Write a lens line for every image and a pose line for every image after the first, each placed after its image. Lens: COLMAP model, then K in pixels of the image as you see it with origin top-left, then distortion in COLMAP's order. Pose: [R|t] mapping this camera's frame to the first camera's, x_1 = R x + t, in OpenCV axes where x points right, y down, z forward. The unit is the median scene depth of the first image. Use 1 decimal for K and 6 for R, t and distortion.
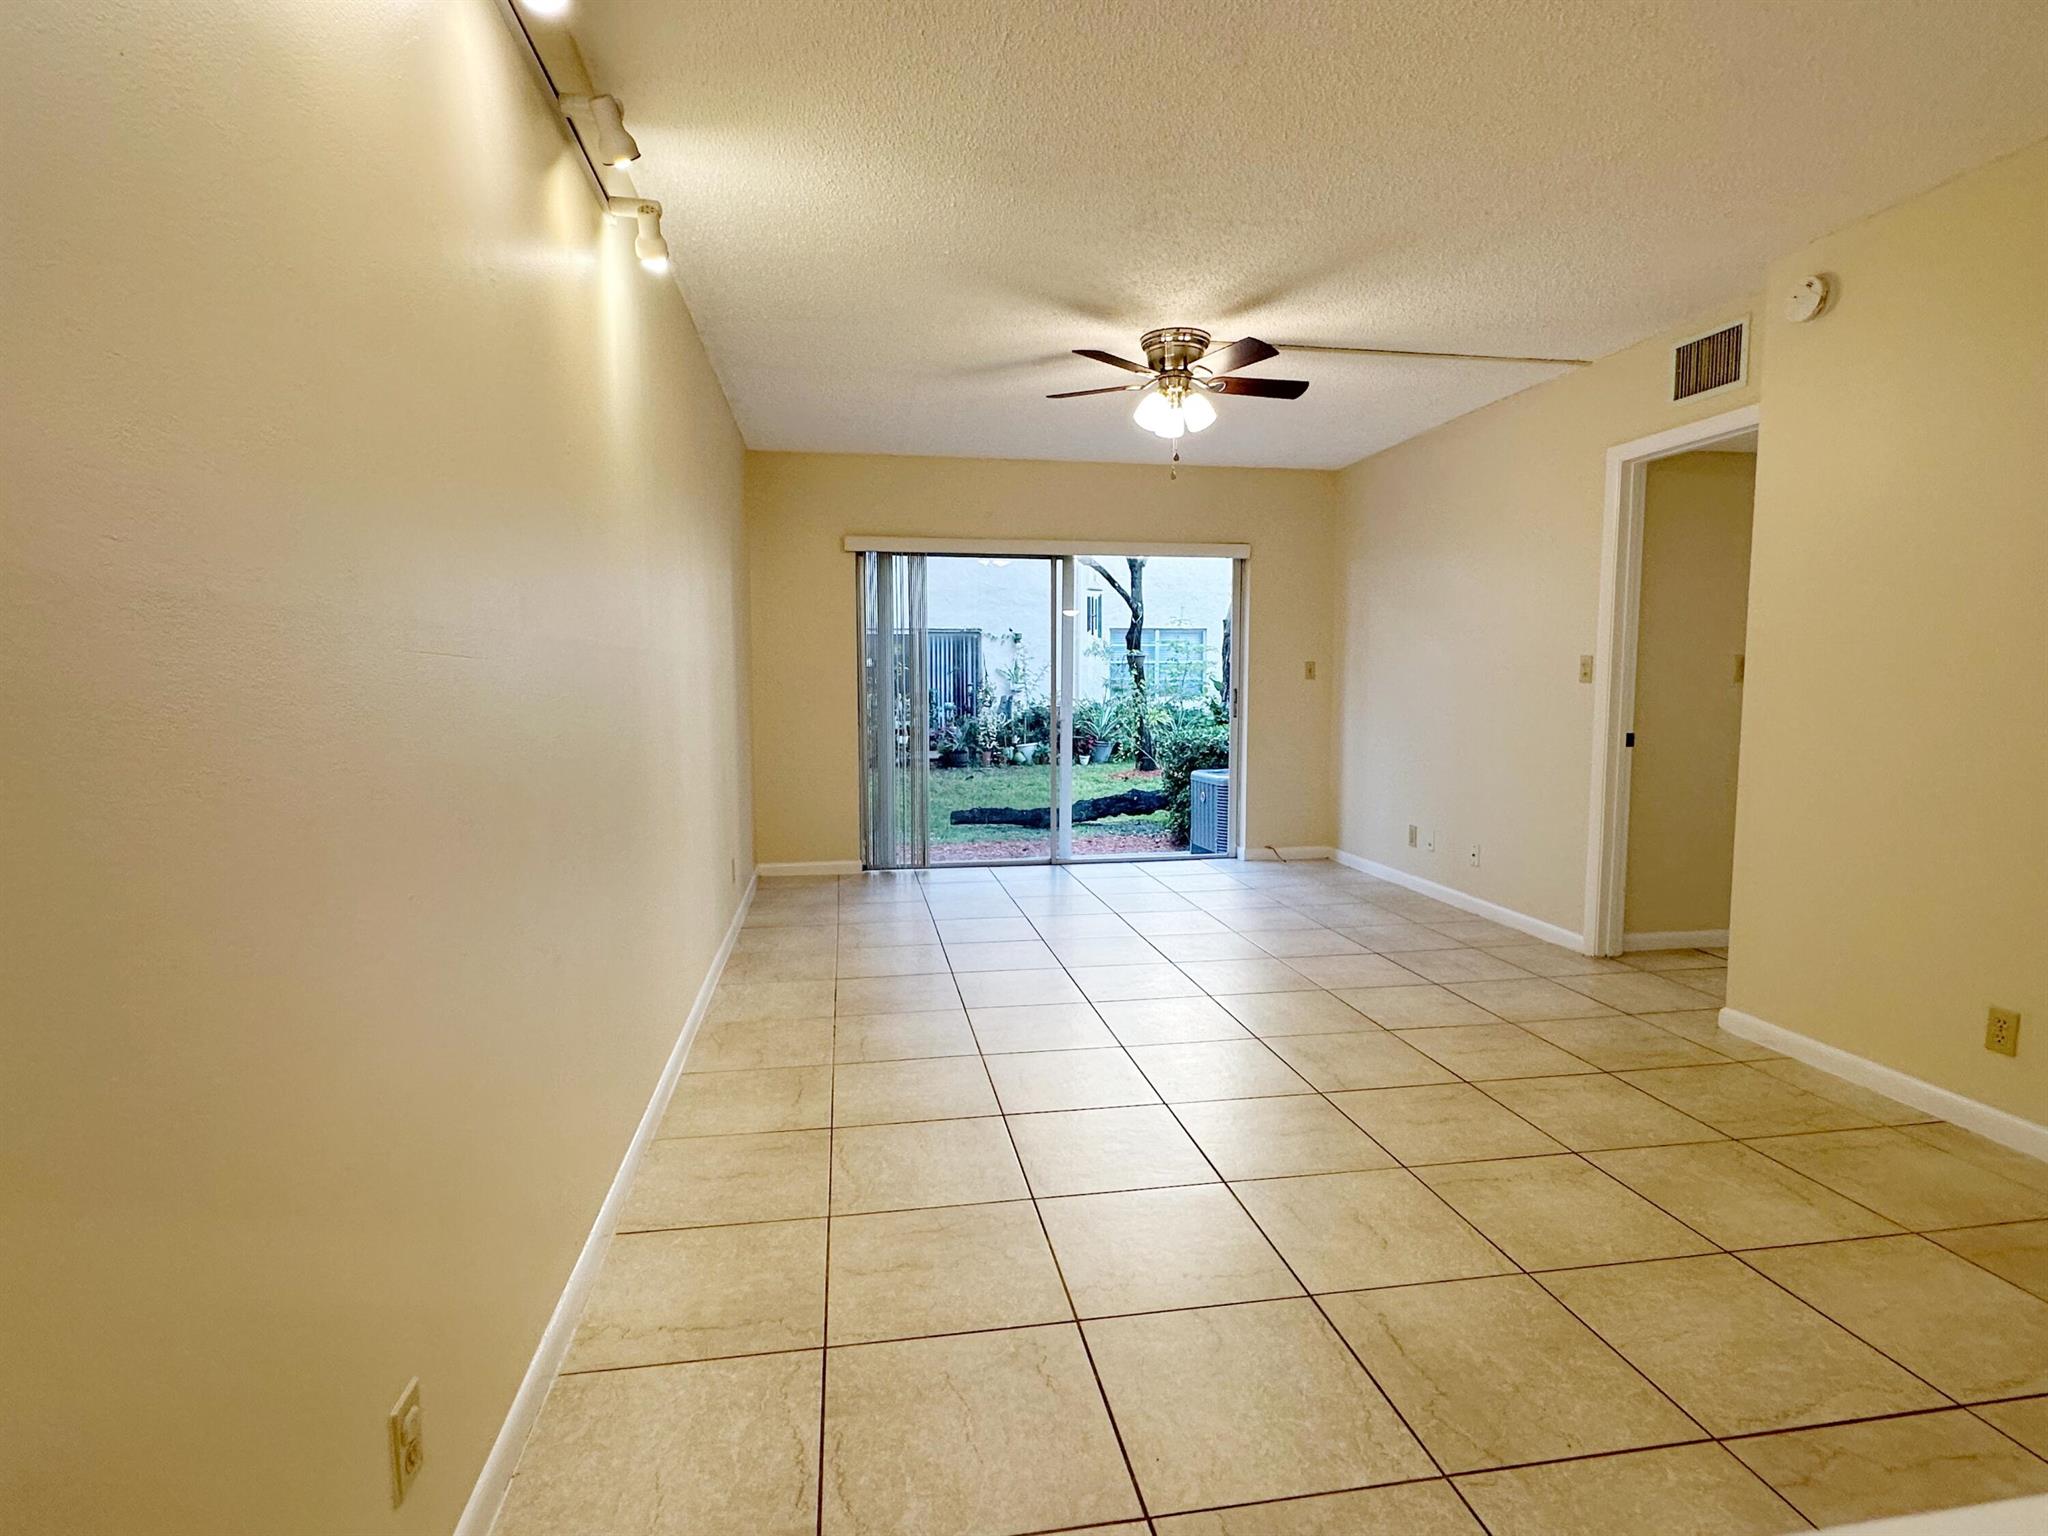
lens RADIAL K [[1041.8, 0, 1024.0], [0, 1041.8, 768.0], [0, 0, 1]] dist [0.002268, 0.000291]
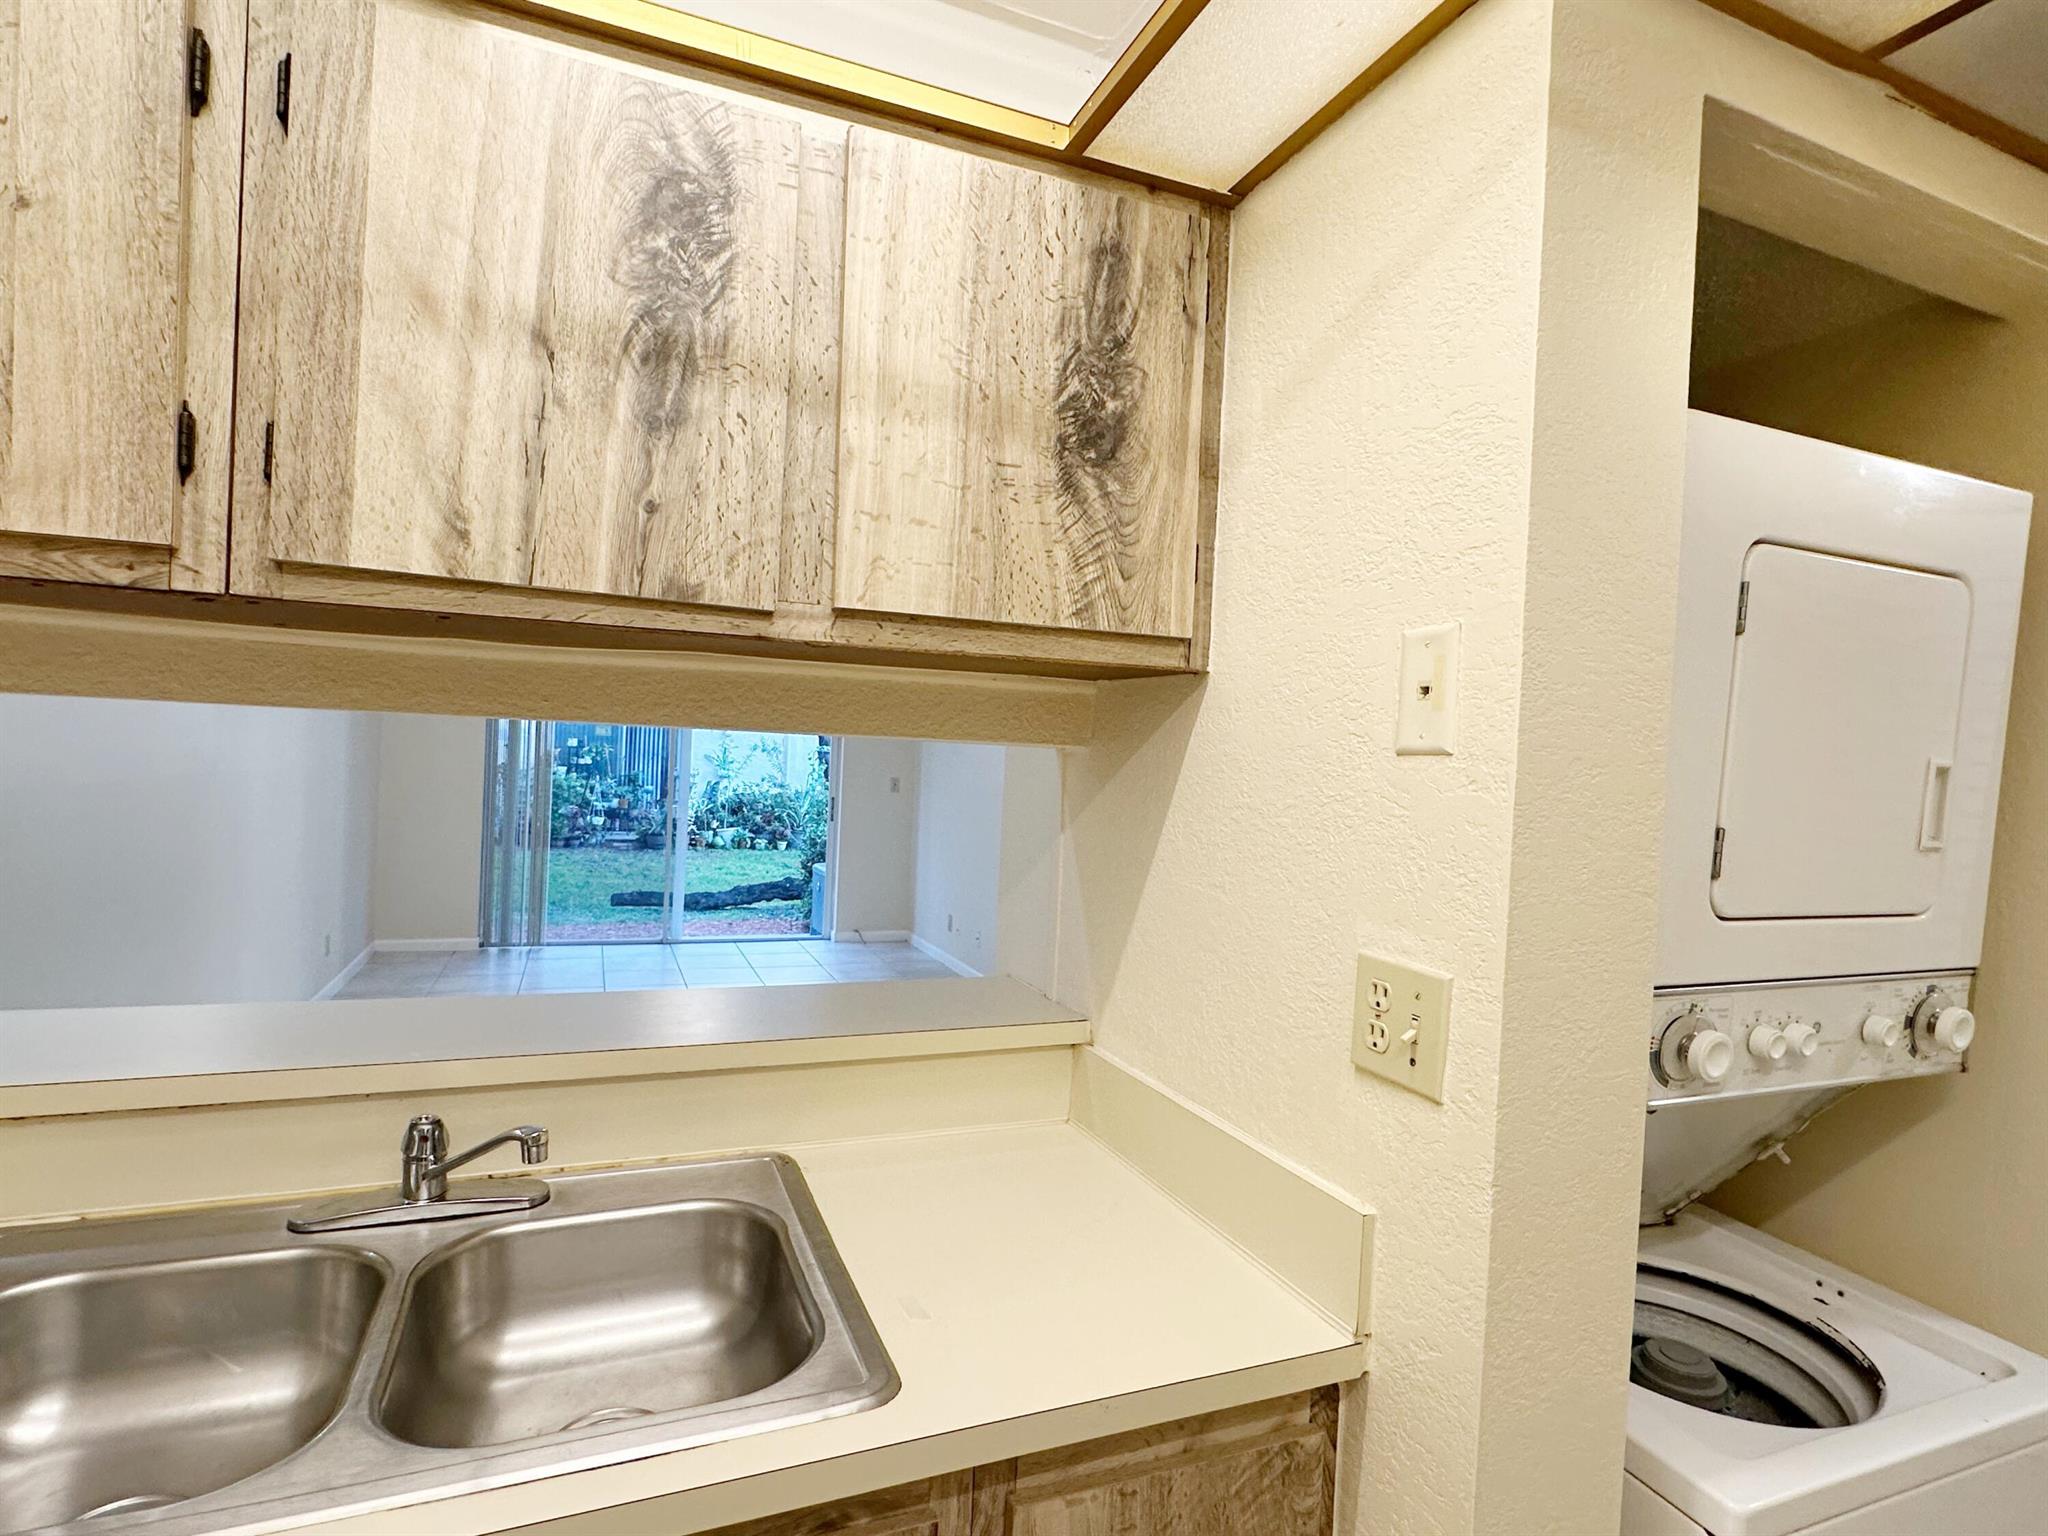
lens RADIAL K [[1046.7, 0, 1017.0], [0, 1046.7, 758.0], [0, 0, 1]] dist [-0.000232, 0.000895]
pose [[0.976275, 0.047073, 0.211356, 0.178109], [-0.028608, 0.995568, -0.089589, -0.022346], [-0.214637, 0.081417, 0.973295, -0.265071]]
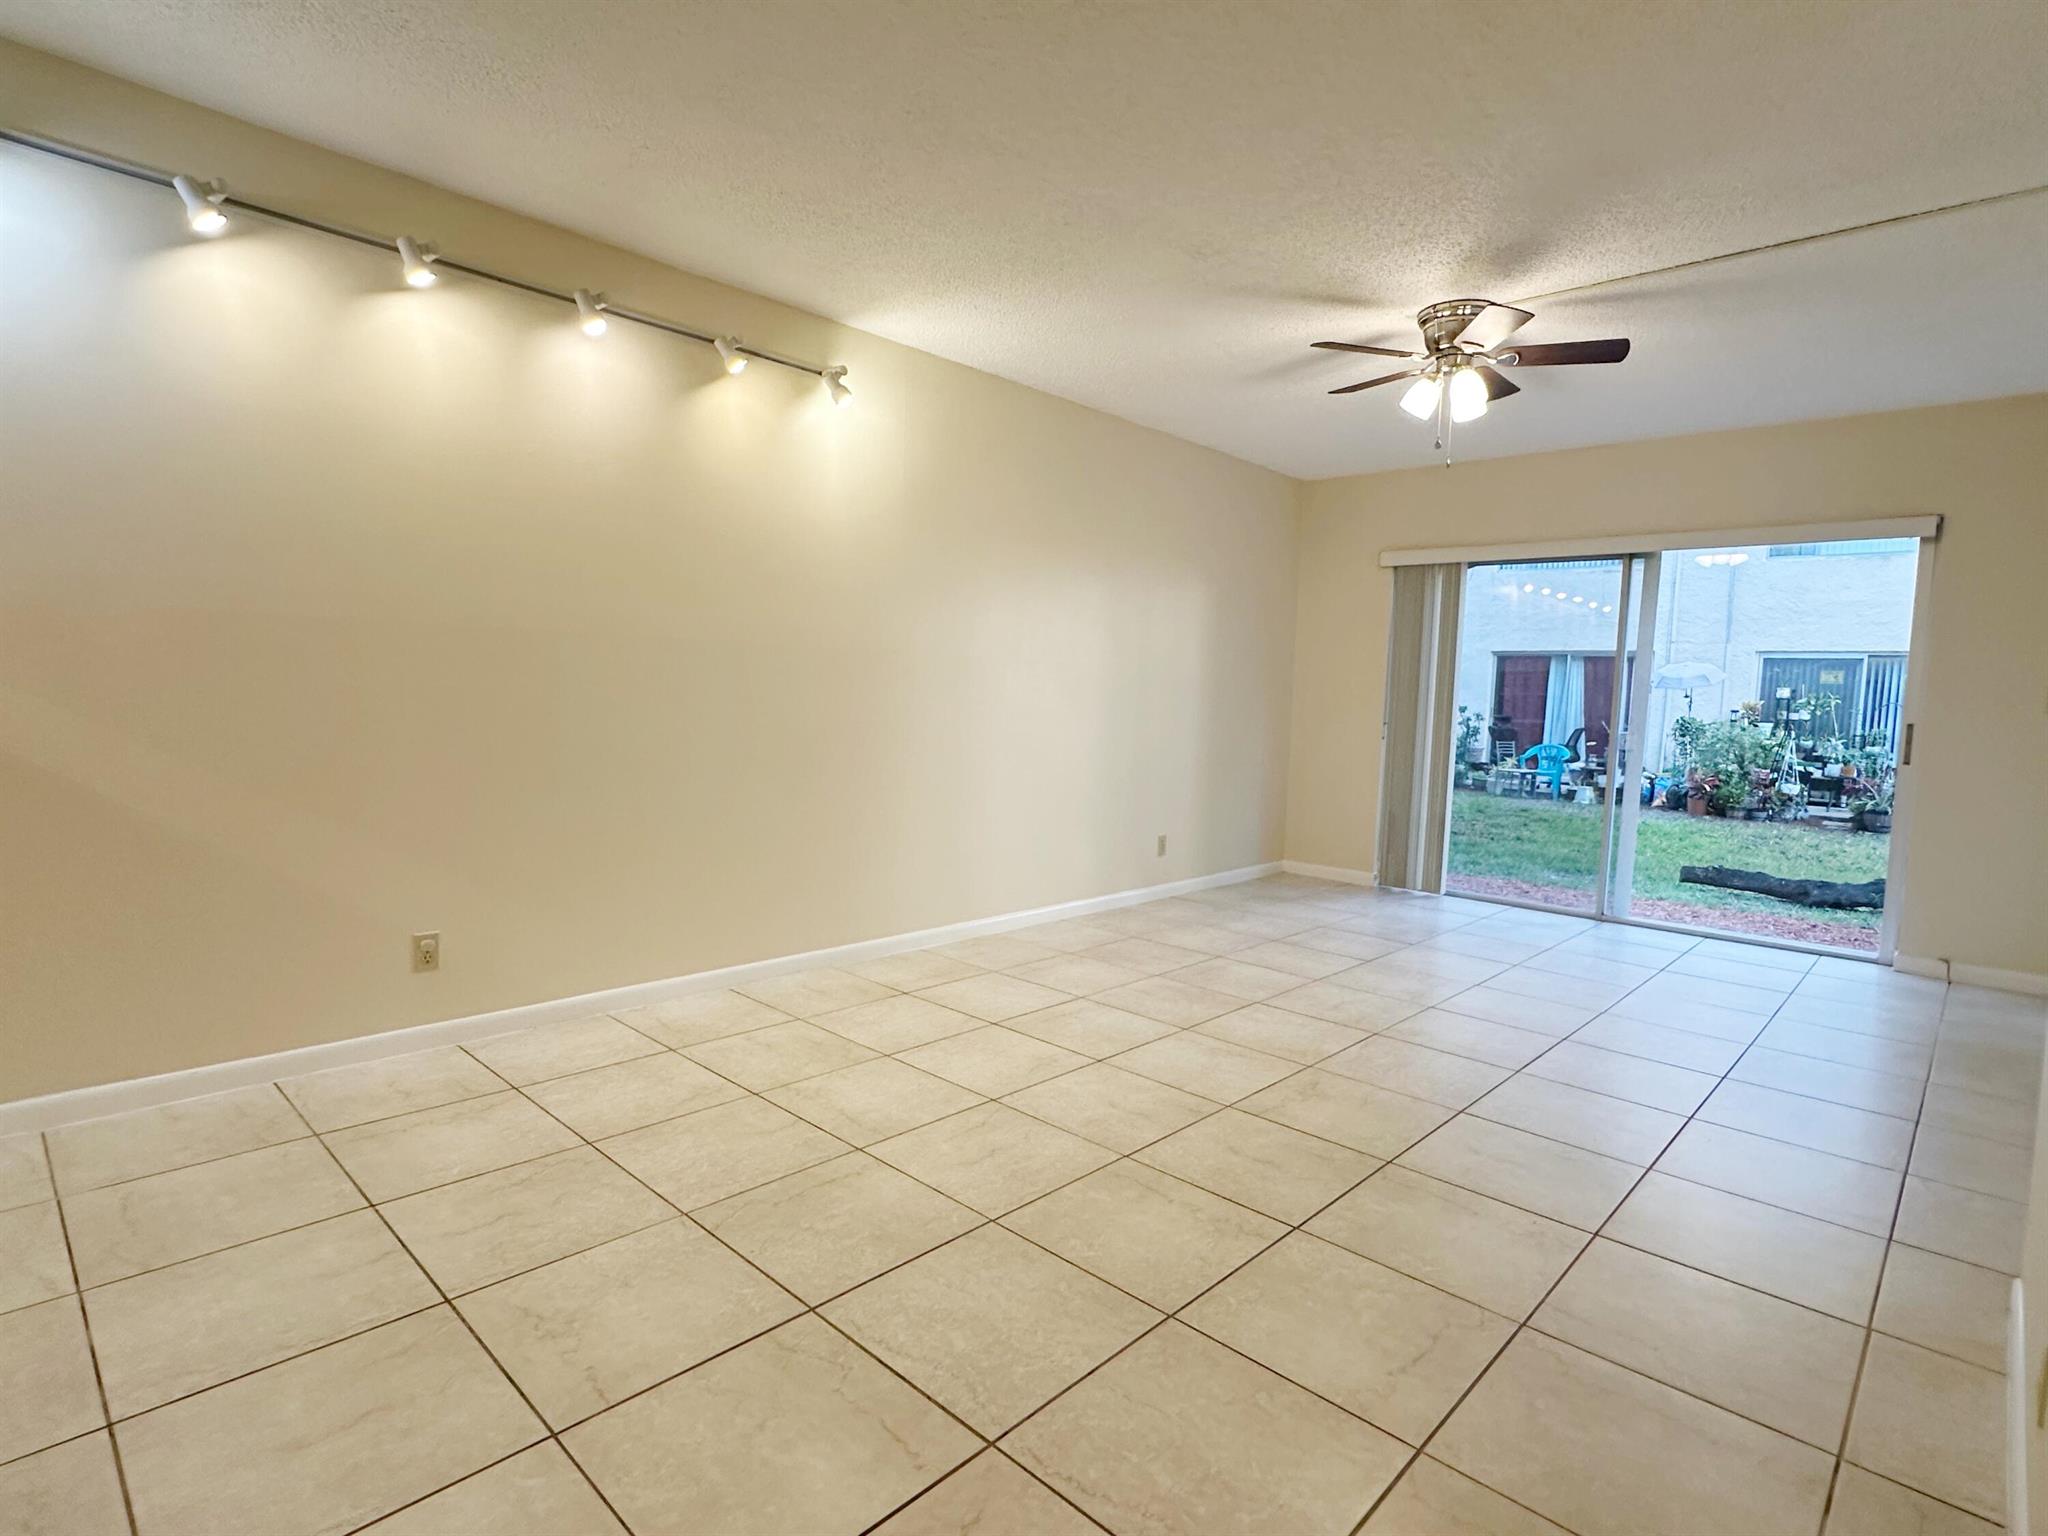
lens RADIAL K [[1038.8, 0, 1011.1], [0, 1038.8, 772.8], [0, 0, 1]] dist [-0.000875, -0.000013]
pose [[0.590273, 0.086458, -0.802560, 0.465295], [-0.104900, 0.994032, 0.029932, -0.001419], [0.800358, 0.066521, 0.595820, 0.125558]]
